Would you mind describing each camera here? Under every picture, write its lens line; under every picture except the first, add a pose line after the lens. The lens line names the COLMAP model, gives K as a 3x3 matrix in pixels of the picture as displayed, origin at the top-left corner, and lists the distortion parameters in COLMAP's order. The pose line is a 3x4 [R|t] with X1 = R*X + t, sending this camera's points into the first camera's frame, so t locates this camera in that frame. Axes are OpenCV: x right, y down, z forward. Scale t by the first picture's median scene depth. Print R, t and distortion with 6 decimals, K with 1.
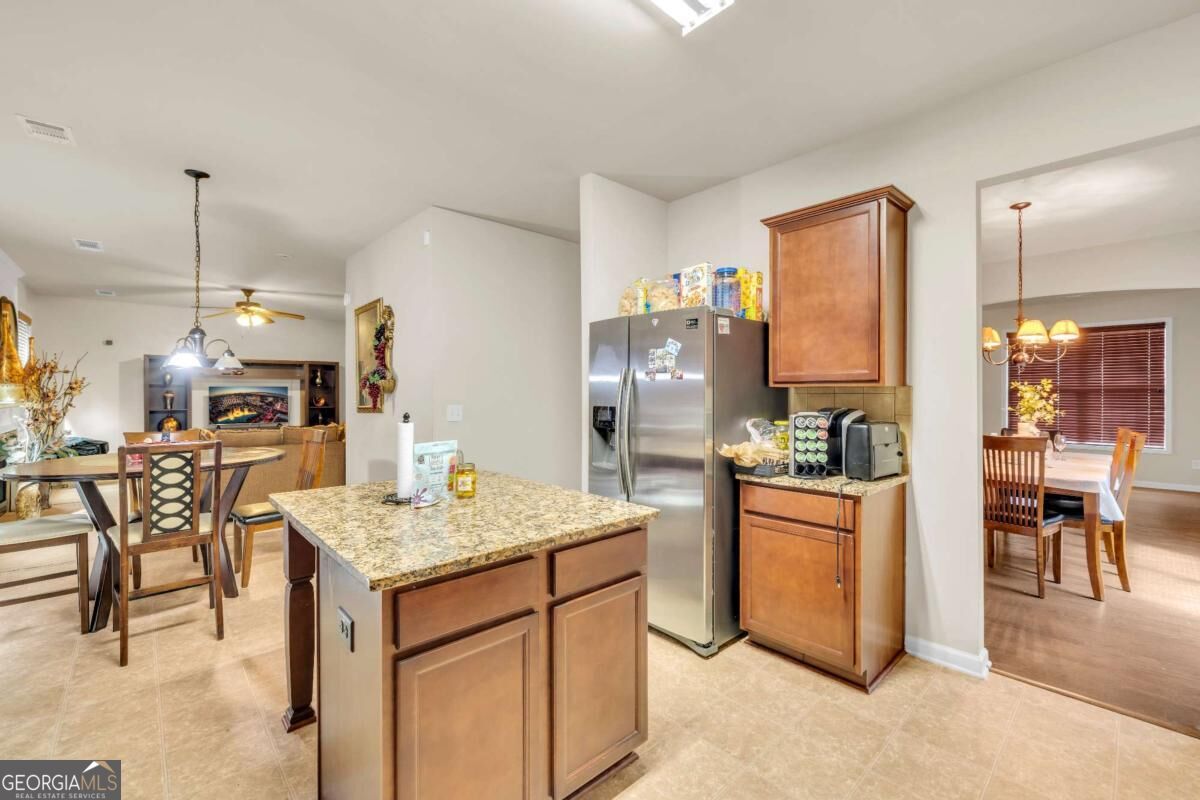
lens RADIAL K [[515.7, 0, 607.4], [0, 515.7, 394.5], [0, 0, 1]] dist [-0.000294, 0.000013]
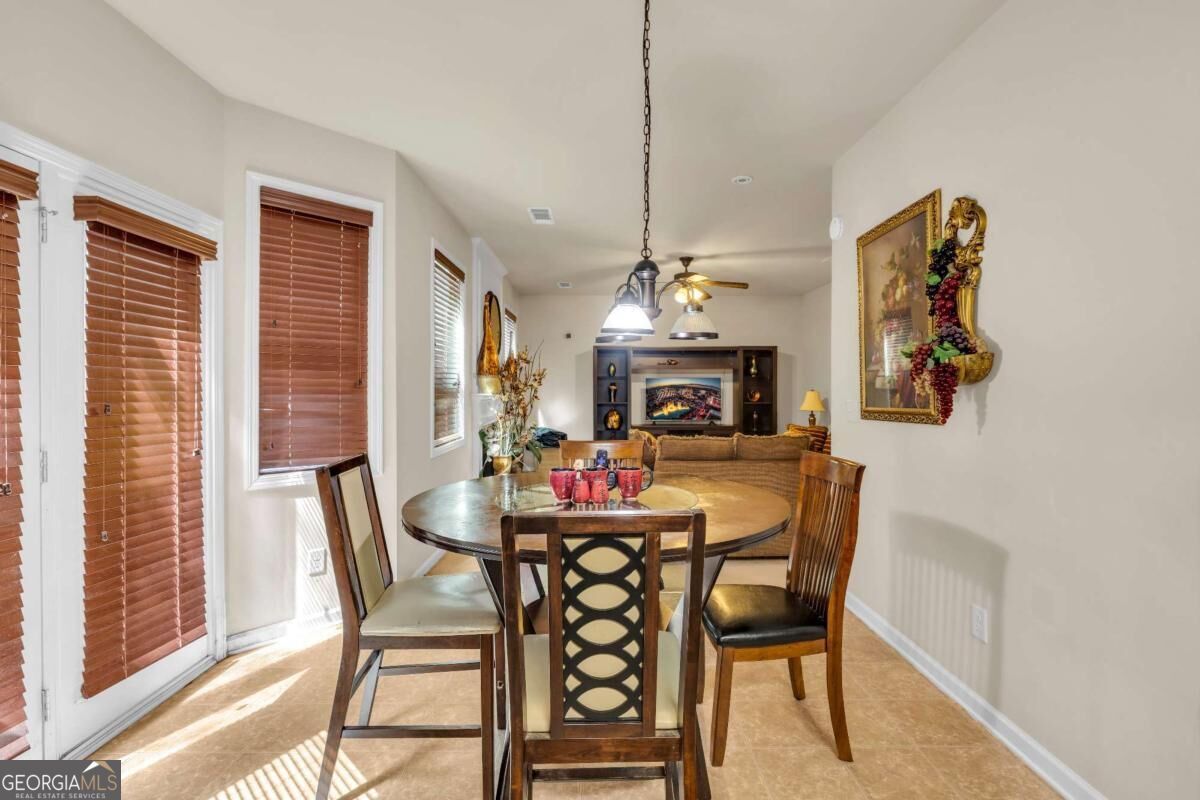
lens RADIAL K [[515.7, 0, 607.4], [0, 515.7, 394.5], [0, 0, 1]] dist [-0.000294, 0.000013]
pose [[0.751428, 0.011705, -0.659711, -0.251293], [-0.002707, 0.999889, 0.014657, 0.000566], [0.659809, -0.009228, 0.751376, 0.304582]]
